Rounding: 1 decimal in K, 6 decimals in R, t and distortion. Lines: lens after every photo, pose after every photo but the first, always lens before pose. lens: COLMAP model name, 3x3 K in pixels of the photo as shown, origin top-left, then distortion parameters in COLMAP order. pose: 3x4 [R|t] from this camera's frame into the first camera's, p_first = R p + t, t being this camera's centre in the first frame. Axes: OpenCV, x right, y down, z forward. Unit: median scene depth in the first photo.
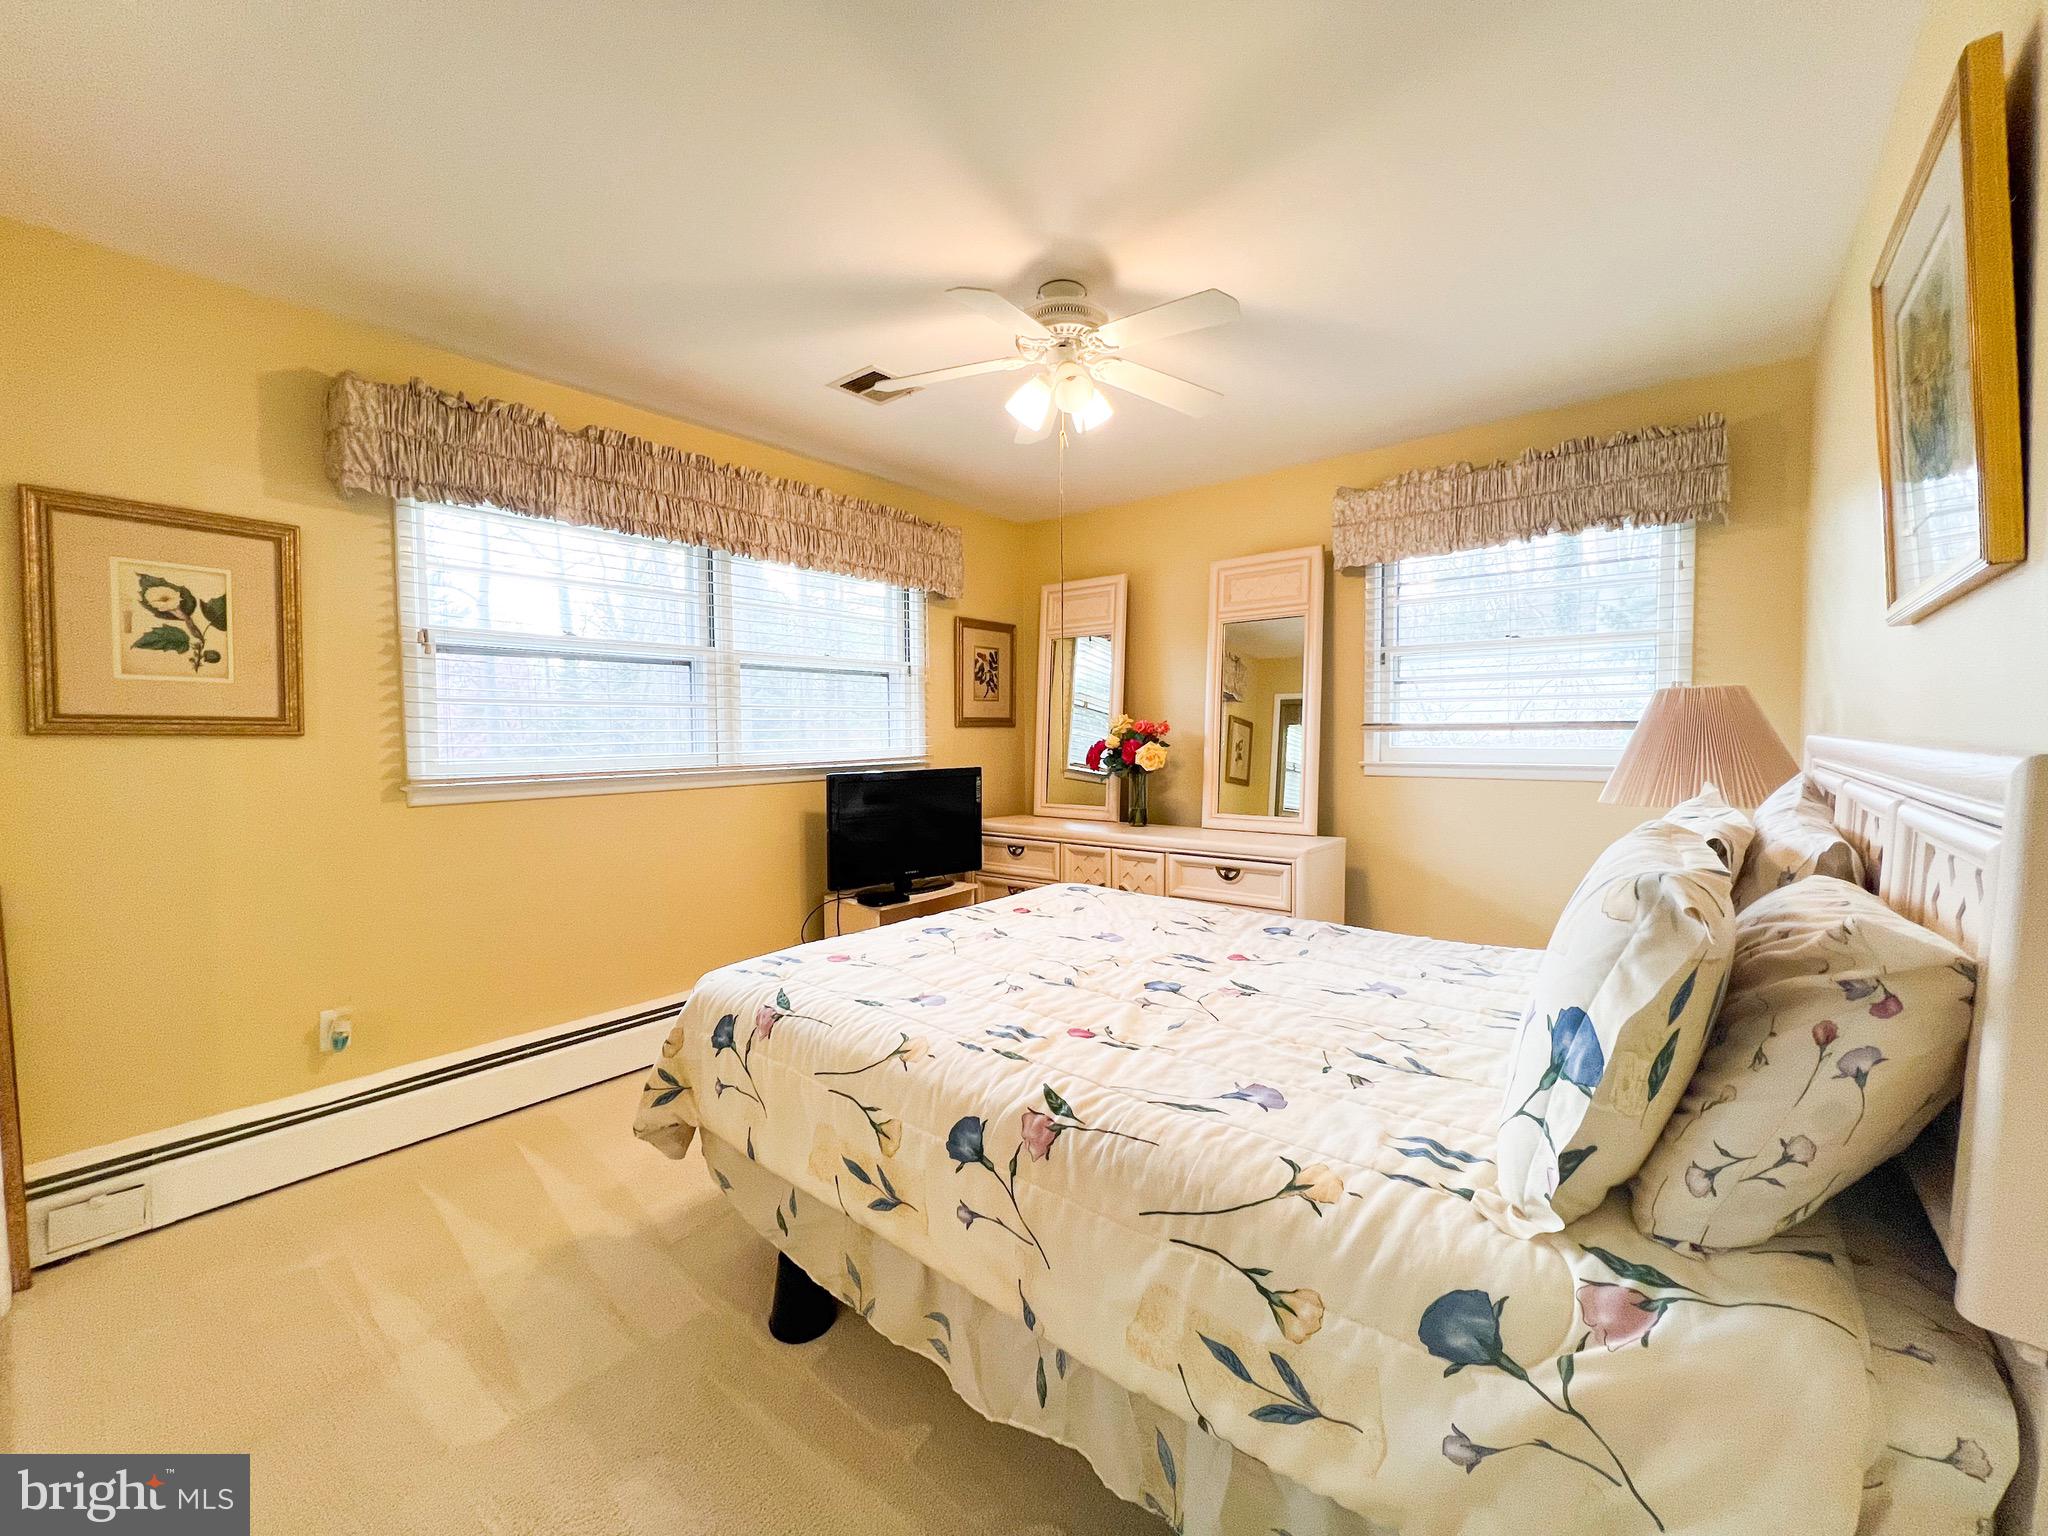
lens RADIAL K [[841.3, 0, 1026.7], [0, 841.3, 764.0], [0, 0, 1]] dist [-0.000126, 0.001221]
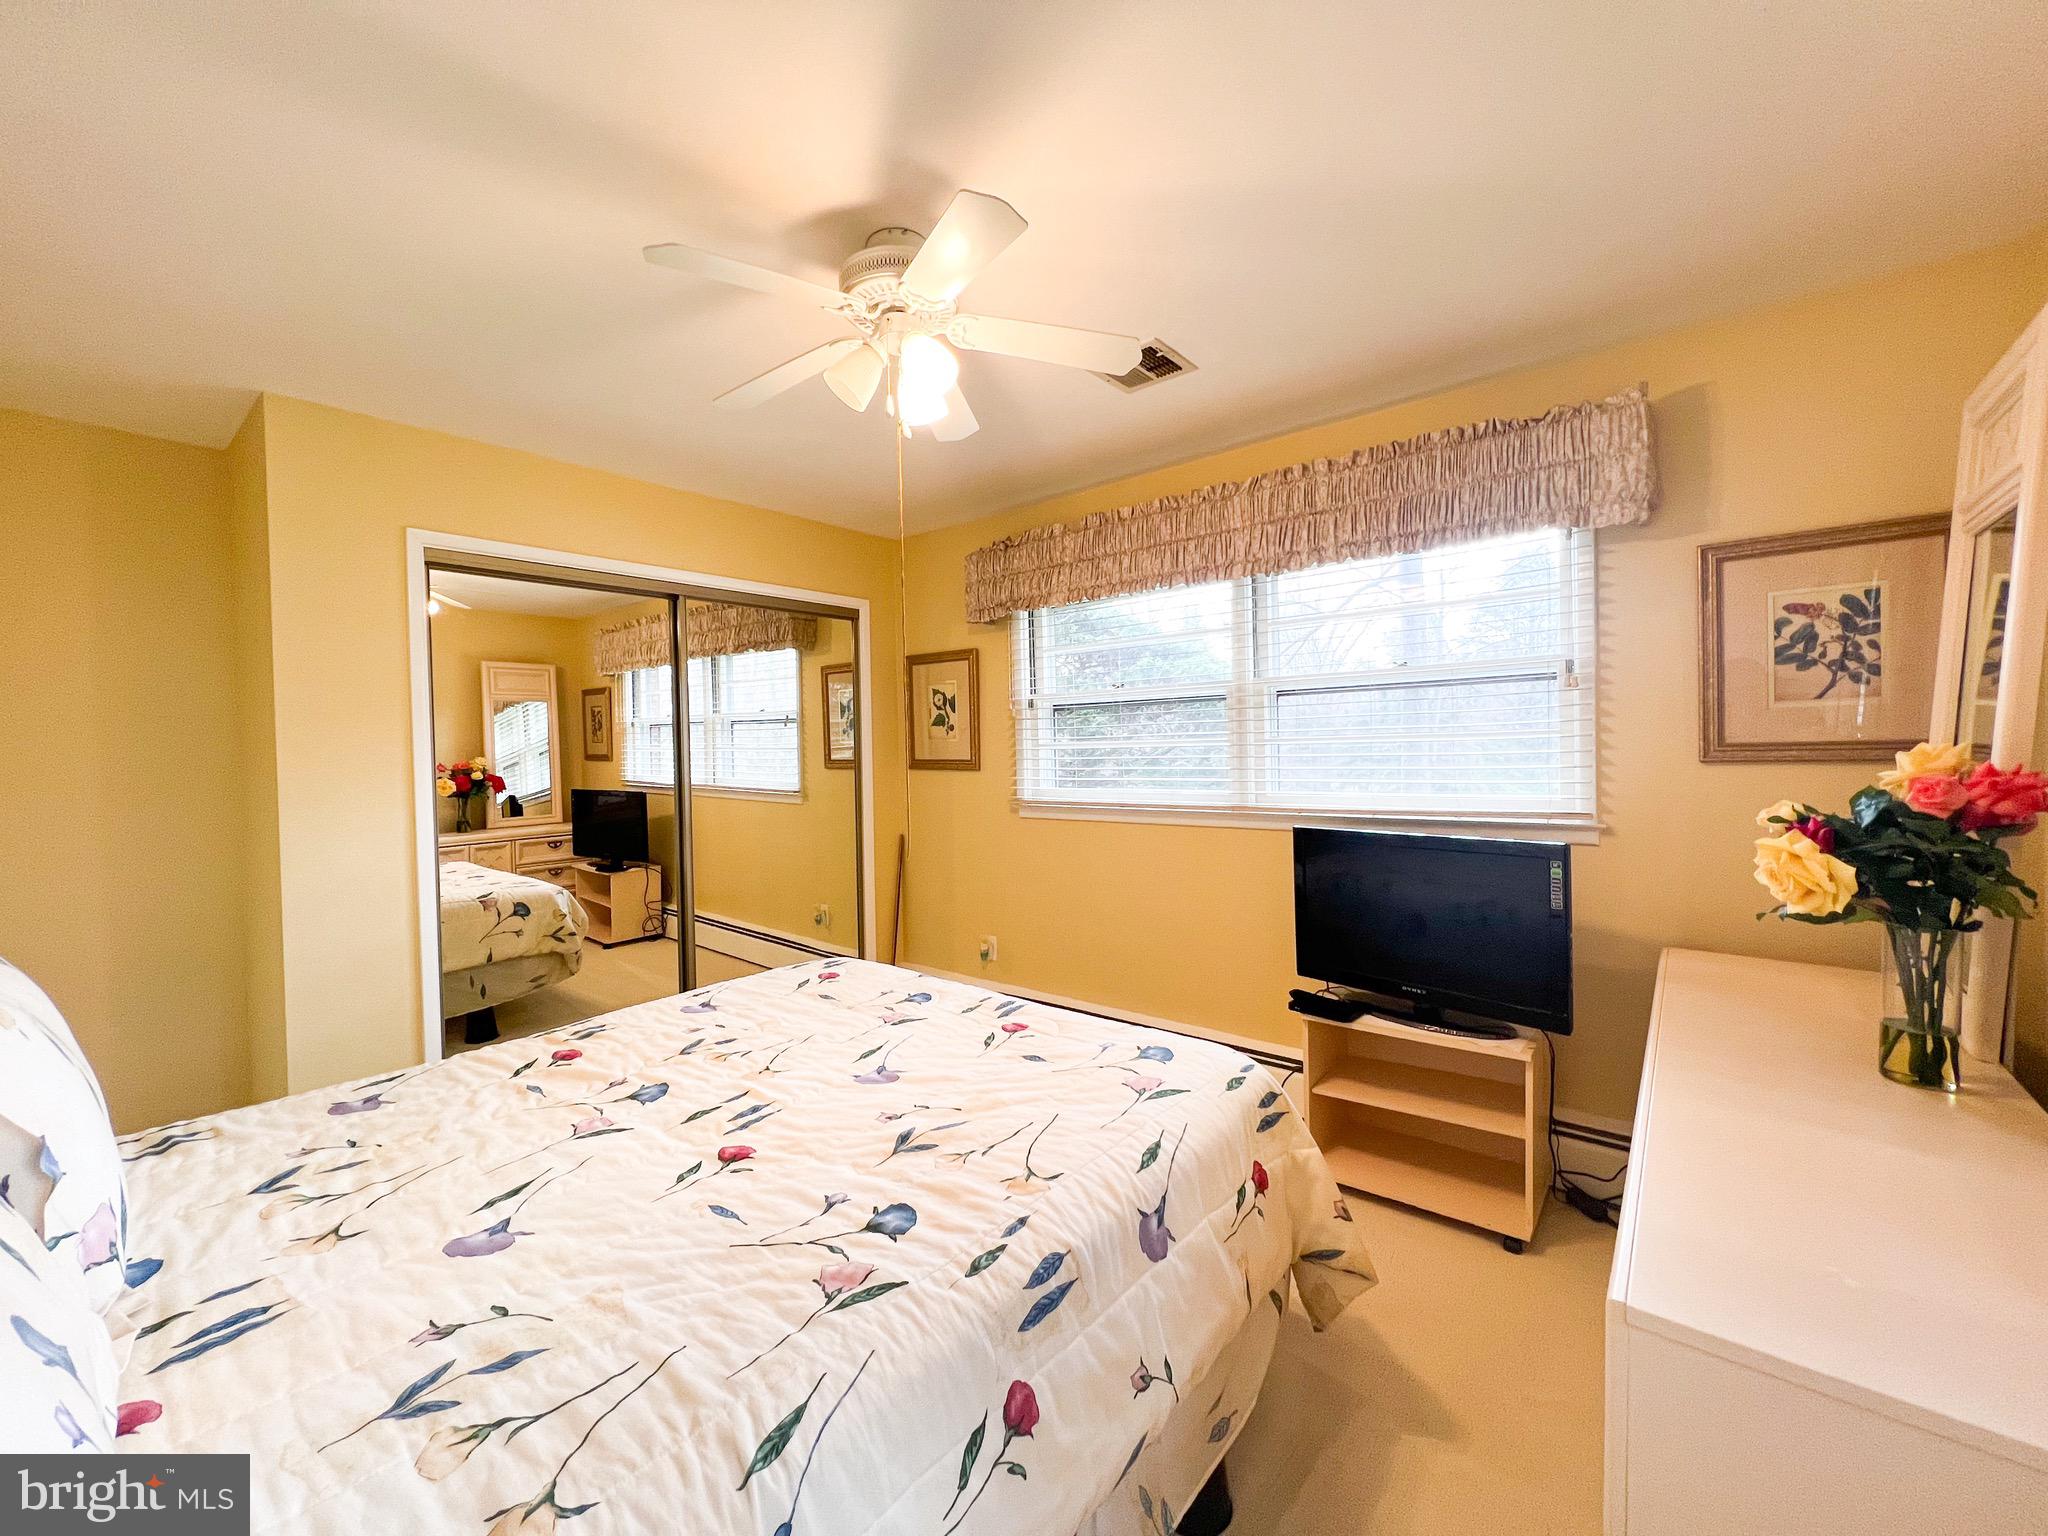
lens RADIAL K [[841.3, 0, 1026.7], [0, 841.3, 764.0], [0, 0, 1]] dist [-0.000126, 0.001221]
pose [[-0.041473, 0.032784, -0.998602, 0.925484], [-0.013361, 0.999354, 0.033364, -0.113336], [0.999050, 0.014726, -0.041008, 1.272441]]
